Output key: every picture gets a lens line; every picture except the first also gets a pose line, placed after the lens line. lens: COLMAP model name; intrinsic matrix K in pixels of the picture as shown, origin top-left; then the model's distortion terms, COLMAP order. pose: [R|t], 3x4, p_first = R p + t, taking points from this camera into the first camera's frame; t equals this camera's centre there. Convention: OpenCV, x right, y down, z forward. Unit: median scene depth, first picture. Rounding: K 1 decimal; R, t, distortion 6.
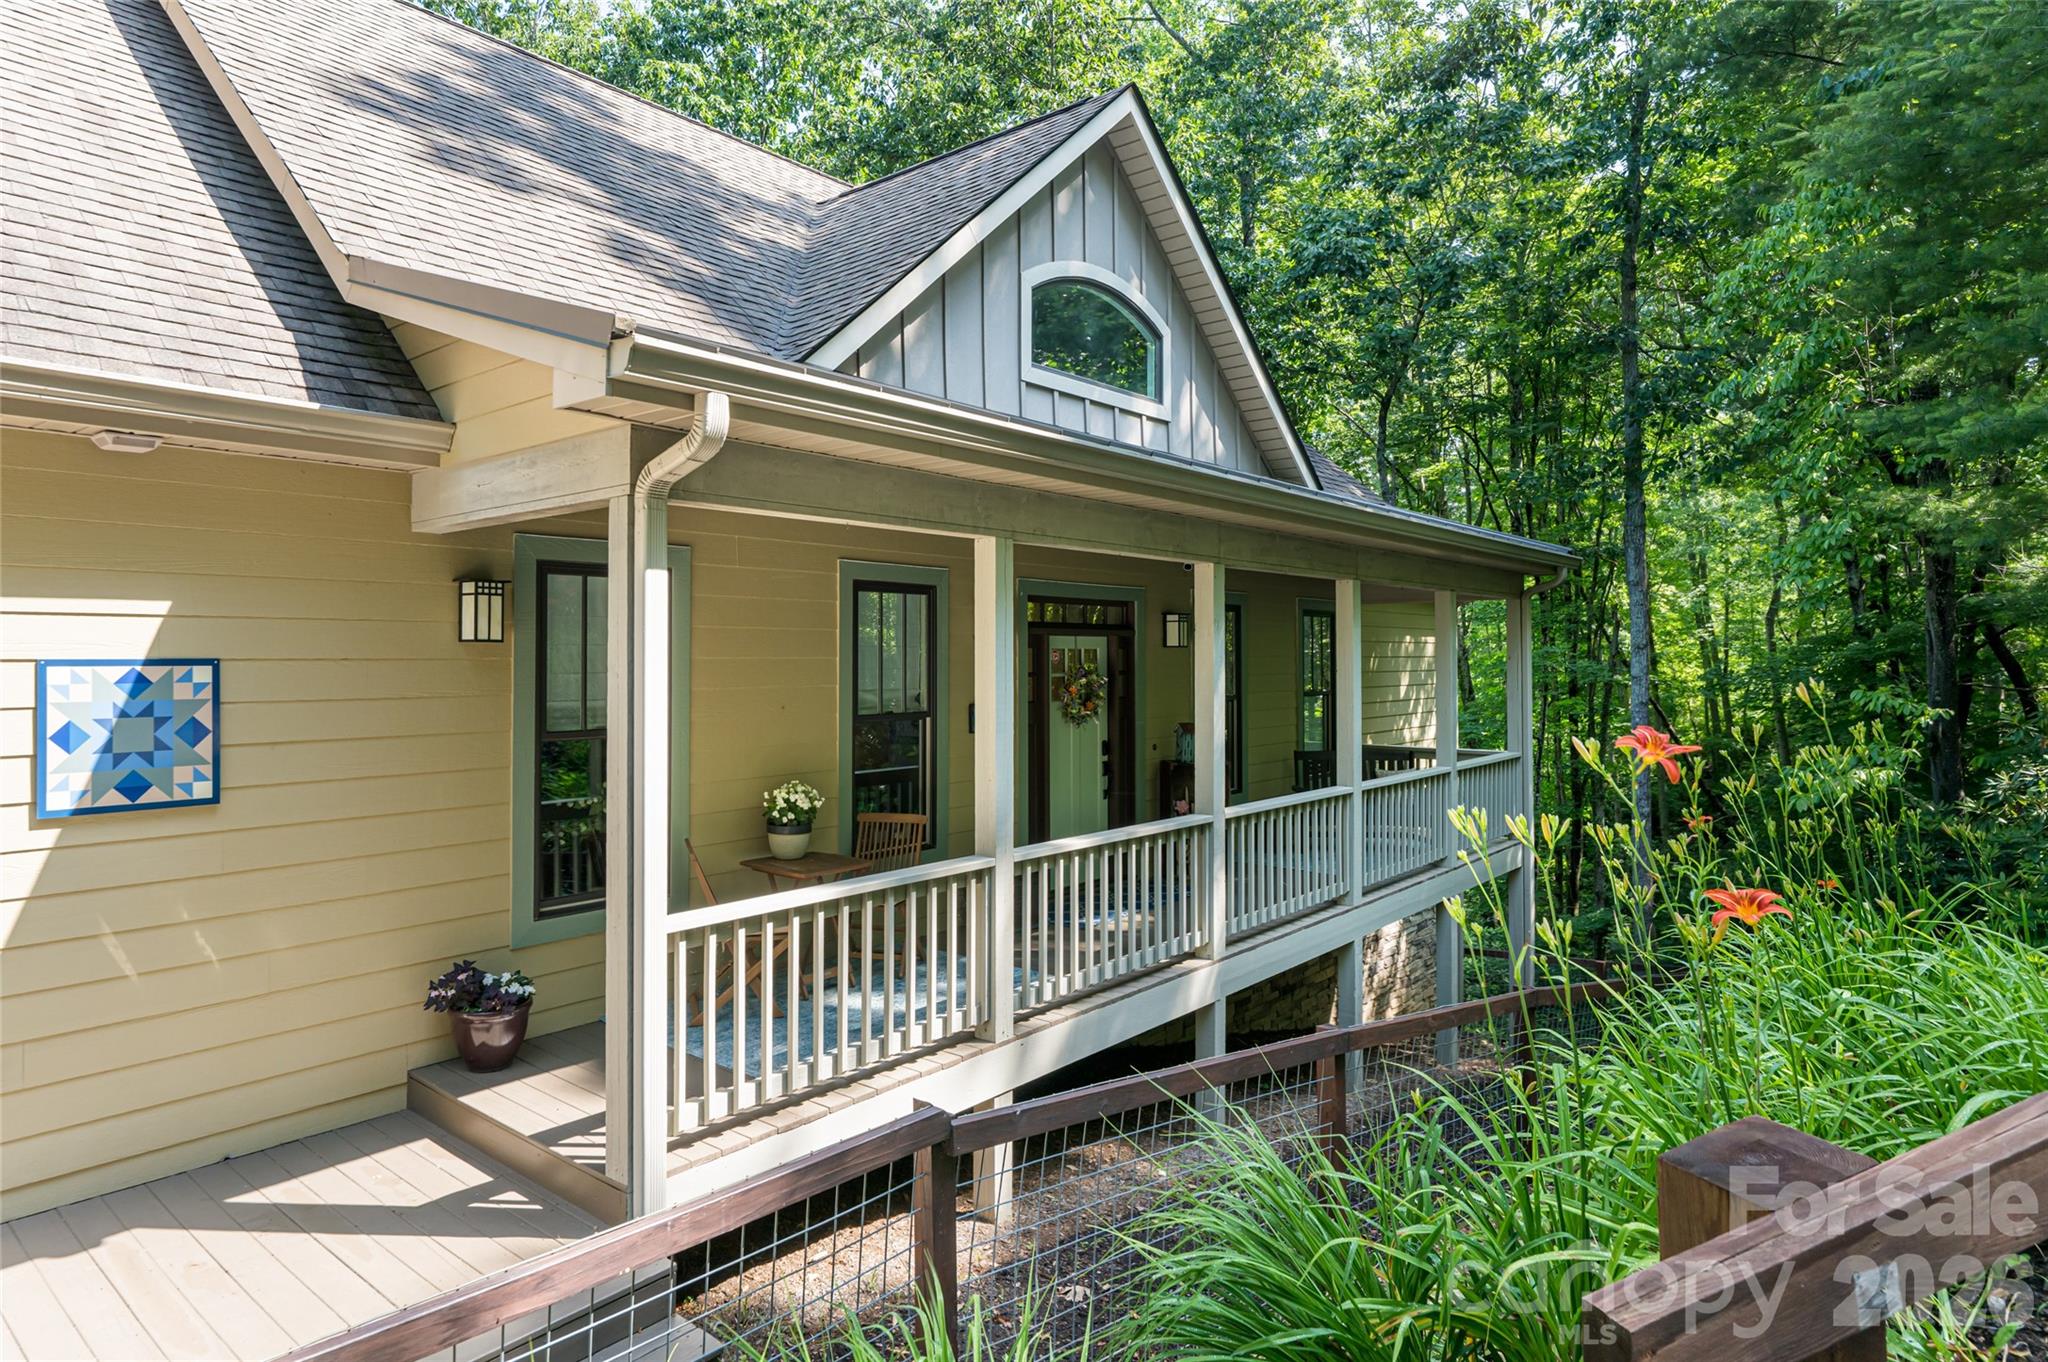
lens RADIAL K [[1157.0, 0, 1024.0], [0, 1157.0, 681.0], [0, 0, 1]] dist [-0.034866, -0.000061]
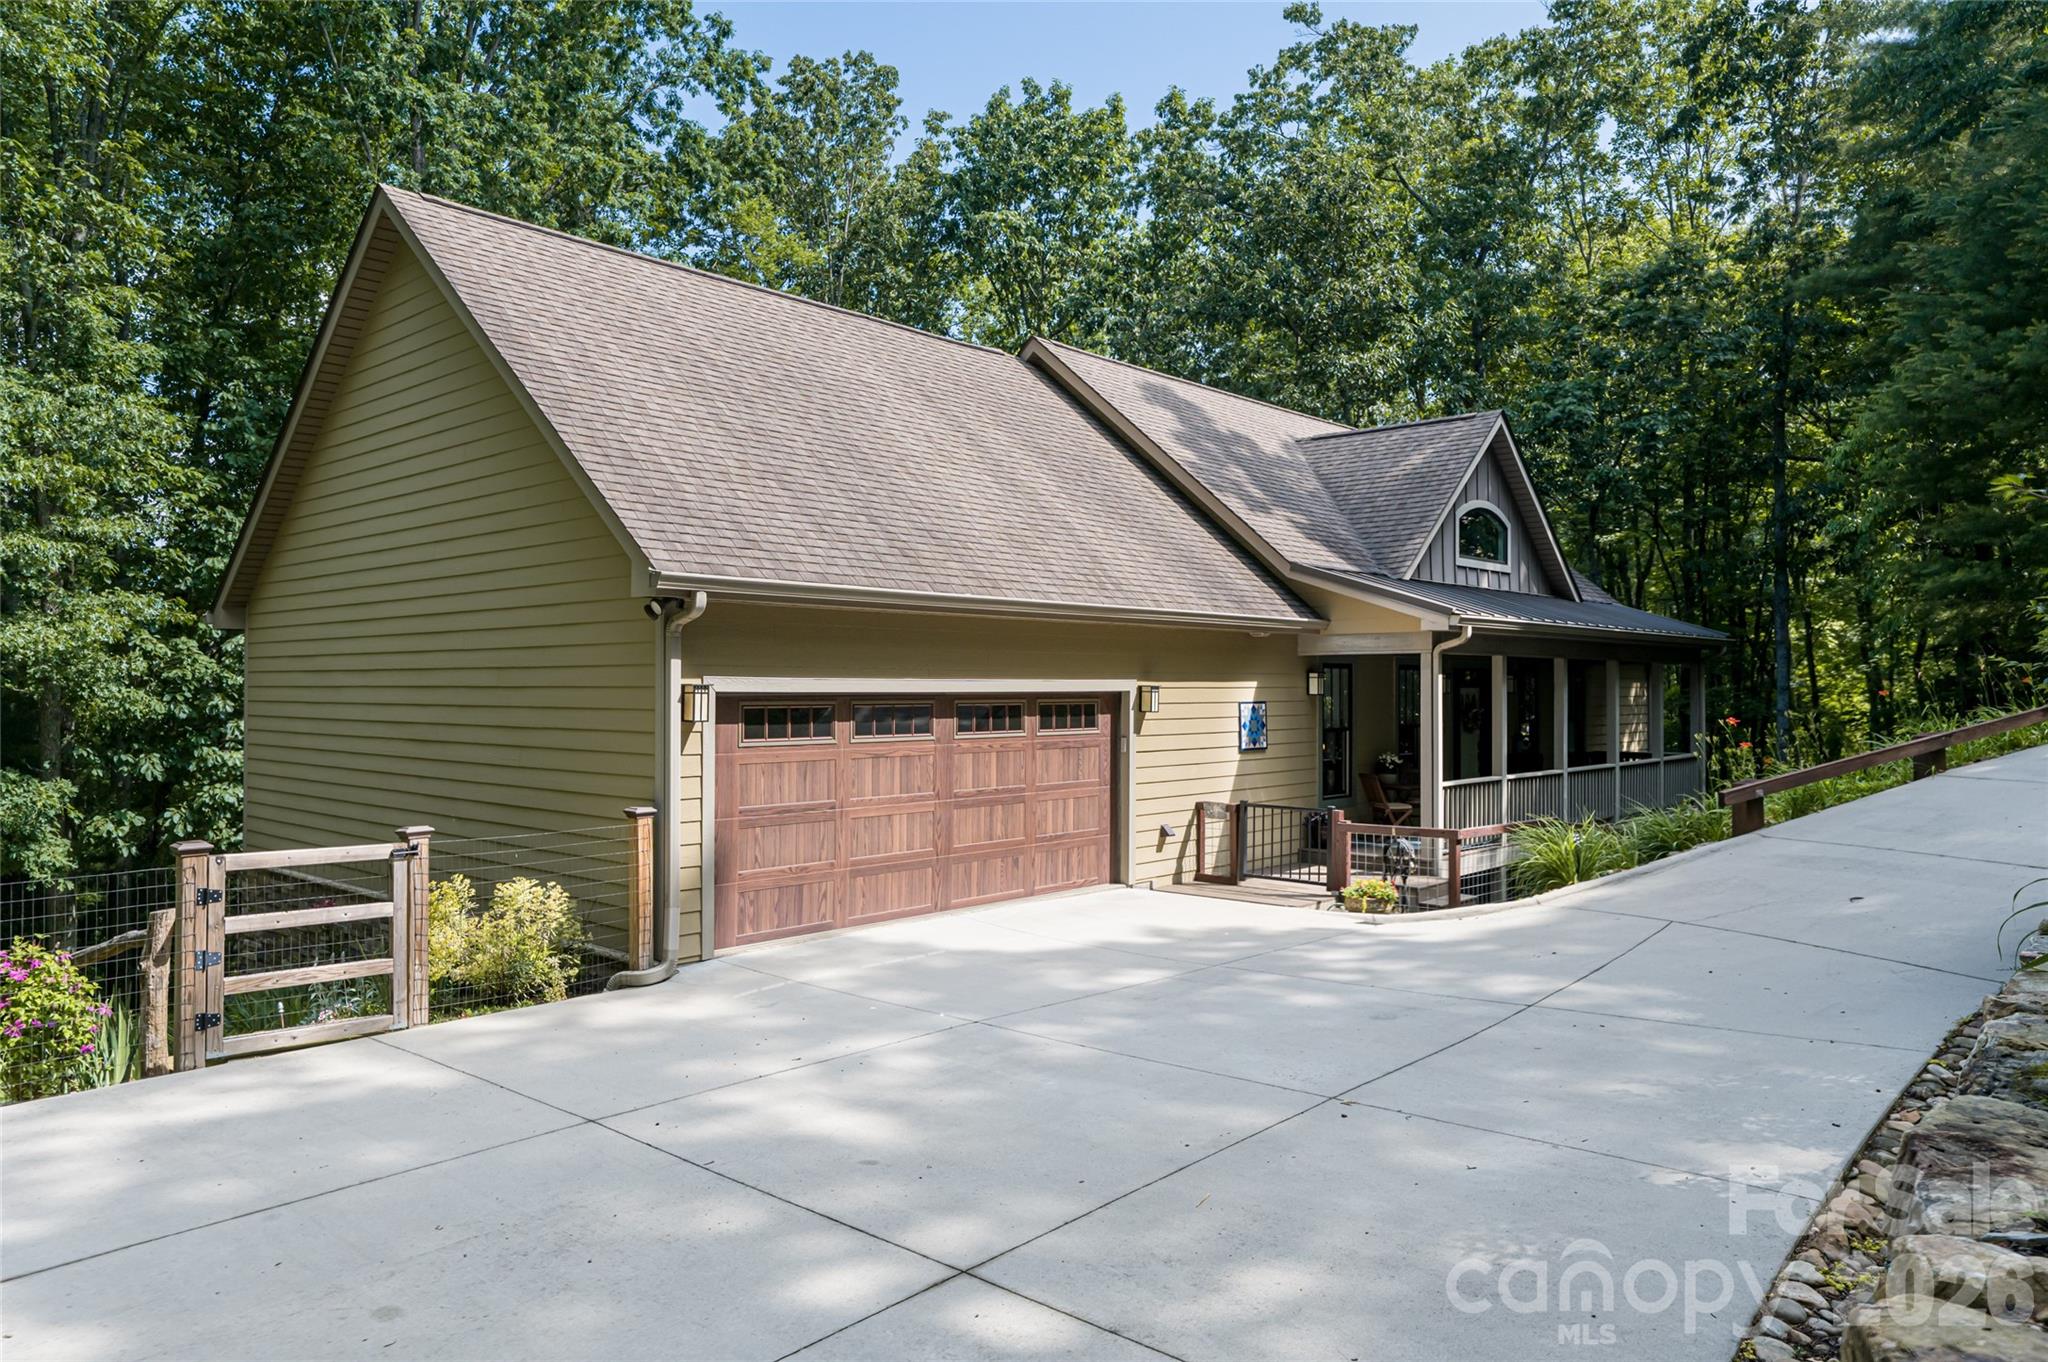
lens RADIAL K [[1317.0, 0, 1024.0], [0, 1317.0, 681.0], [0, 0, 1]] dist [0.002258, -0.000098]
pose [[0.998409, 0.011324, -0.055241, -0.955749], [-0.012163, 0.999815, -0.014870, -0.011053], [0.055062, 0.015518, 0.998362, -2.093564]]
